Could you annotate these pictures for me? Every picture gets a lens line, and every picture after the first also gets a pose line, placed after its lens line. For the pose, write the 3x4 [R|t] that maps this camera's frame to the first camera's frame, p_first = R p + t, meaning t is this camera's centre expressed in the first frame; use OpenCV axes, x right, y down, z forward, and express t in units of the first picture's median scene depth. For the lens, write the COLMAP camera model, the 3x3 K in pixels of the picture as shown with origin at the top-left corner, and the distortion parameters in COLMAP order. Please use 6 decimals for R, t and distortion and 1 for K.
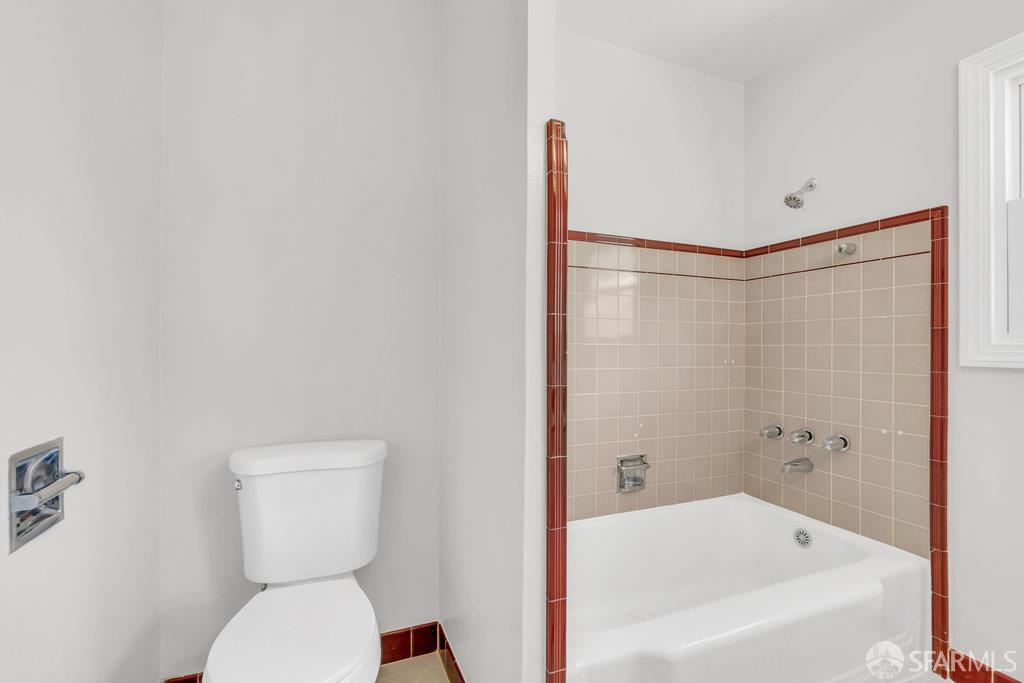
lens RADIAL K [[442.4, 0, 509.2], [0, 442.4, 344.3], [0, 0, 1]] dist [-0.004187, 0.001264]
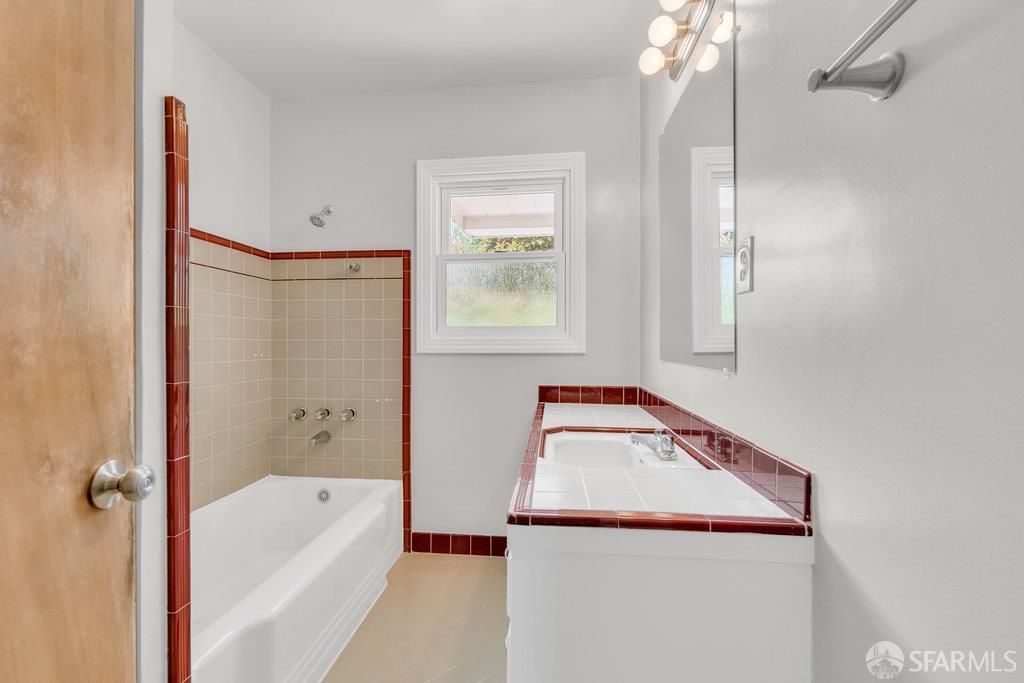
lens RADIAL K [[442.4, 0, 511.9], [0, 442.4, 341.9], [0, 0, 1]] dist [-0.004187, 0.001264]
pose [[0.487690, -0.004216, 0.873007, -0.161106], [-0.002934, 0.999975, 0.006468, -0.001200], [-0.873012, -0.005716, 0.487666, -0.061223]]
